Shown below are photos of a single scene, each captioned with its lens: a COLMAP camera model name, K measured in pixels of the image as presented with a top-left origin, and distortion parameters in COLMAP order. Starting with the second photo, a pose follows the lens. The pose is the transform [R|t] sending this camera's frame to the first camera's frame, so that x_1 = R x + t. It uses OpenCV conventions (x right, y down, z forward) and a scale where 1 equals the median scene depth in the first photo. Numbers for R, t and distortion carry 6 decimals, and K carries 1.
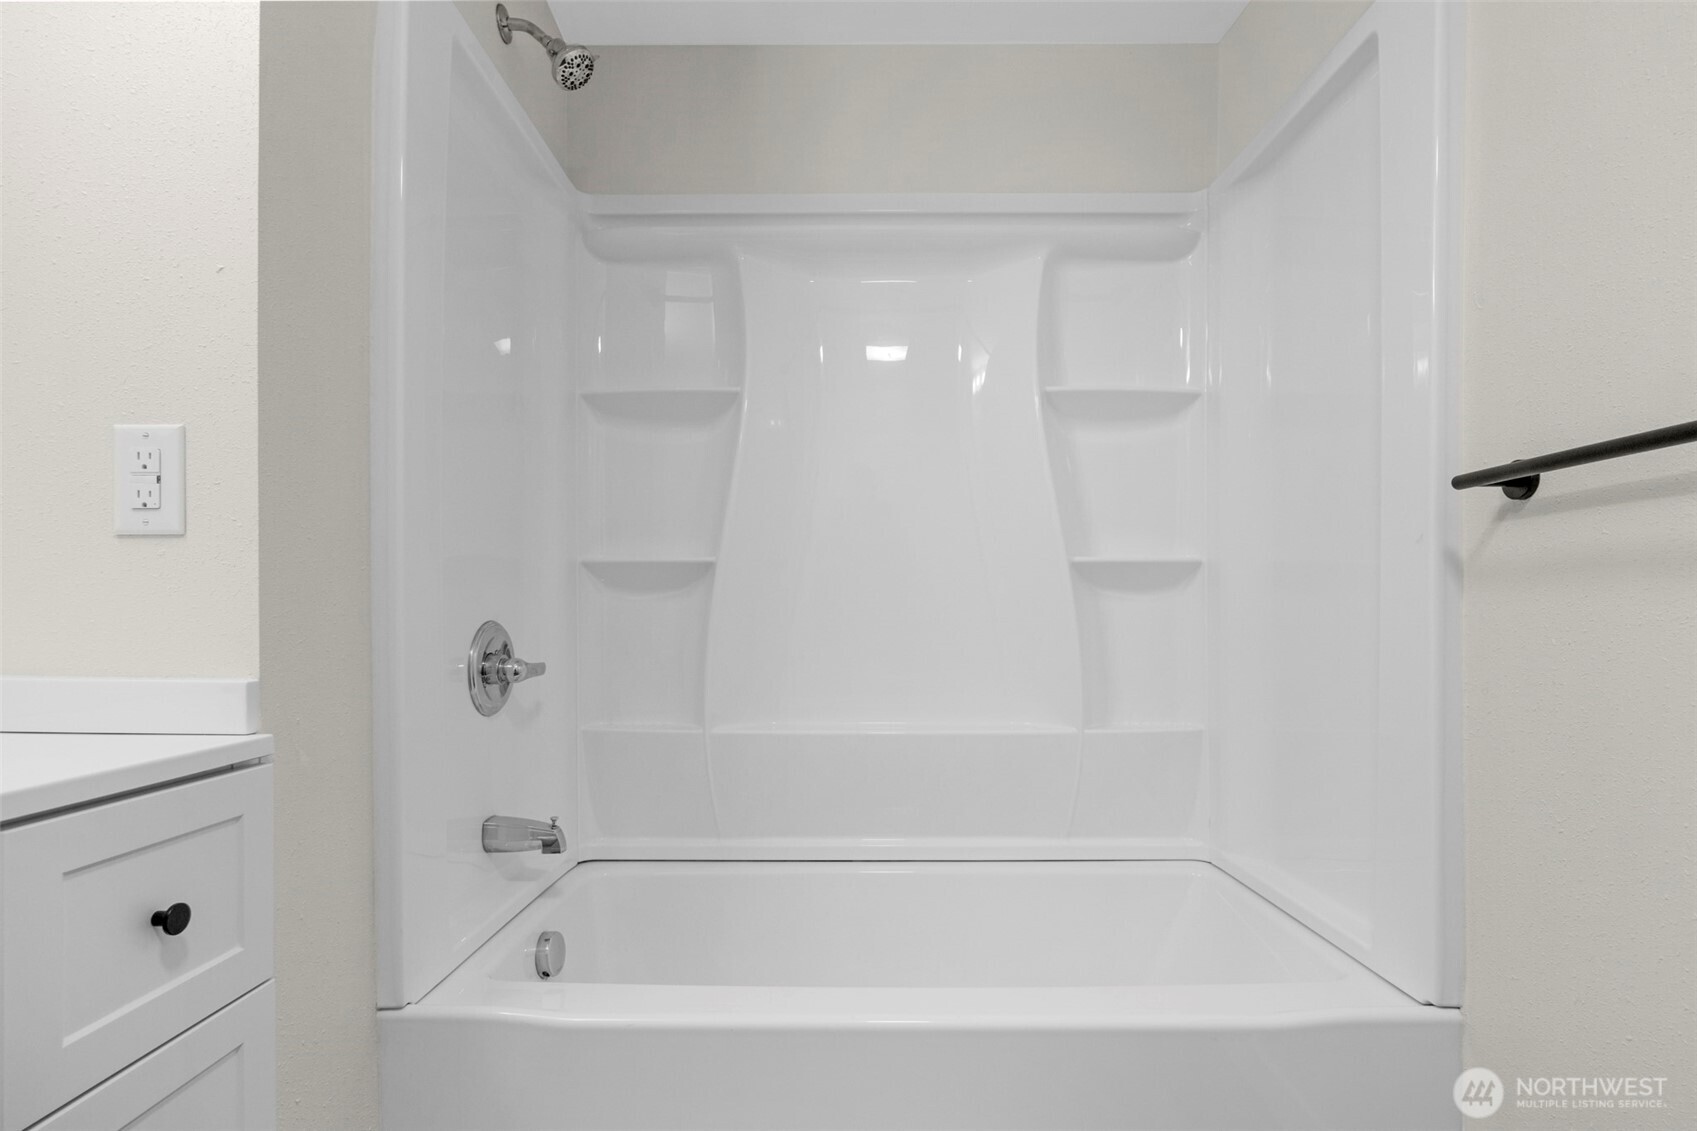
lens RADIAL K [[823.8, 0, 850.9], [0, 823.8, 603.4], [0, 0, 1]] dist [-0.012417, 0.000611]
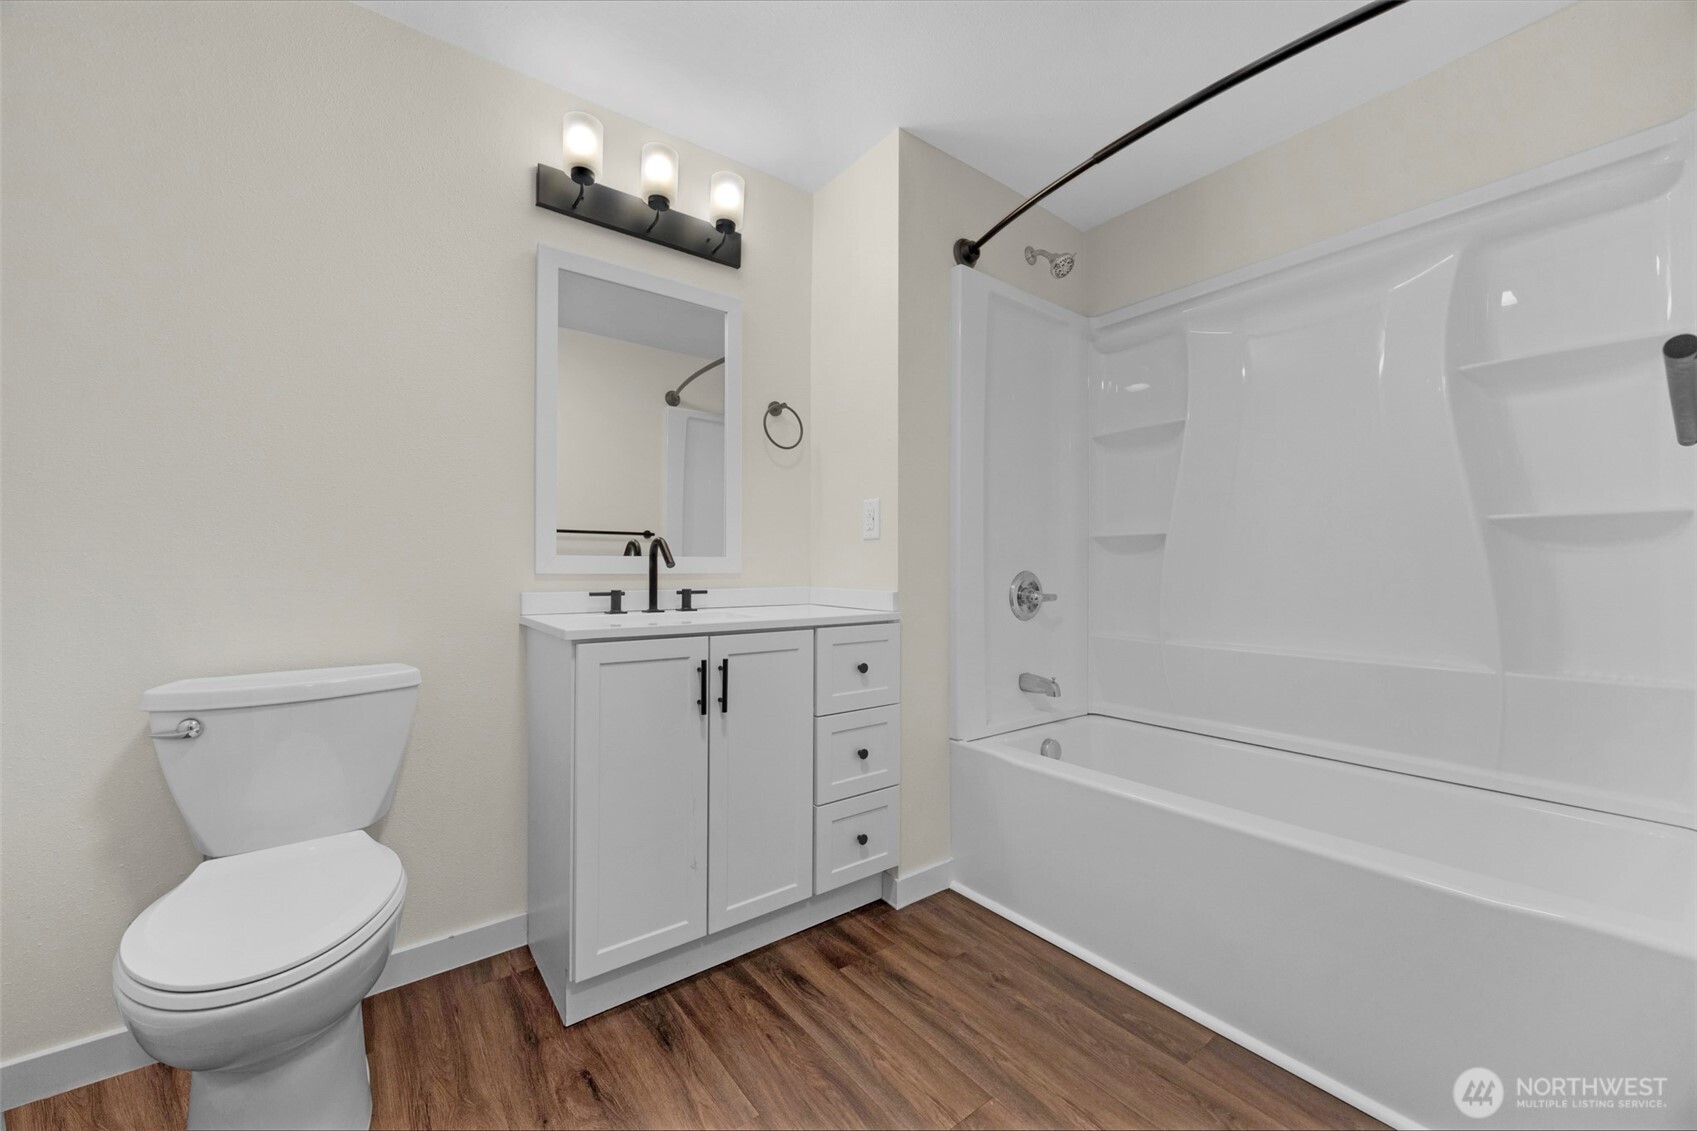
lens RADIAL K [[652.4, 0, 853.4], [0, 652.4, 536.7], [0, 0, 1]] dist [-0.028436, -0.000091]
pose [[0.610113, -0.037723, -0.791416, 0.503379], [0.009244, 0.999137, -0.040498, -0.000978], [0.792260, 0.017392, 0.609935, -0.237511]]
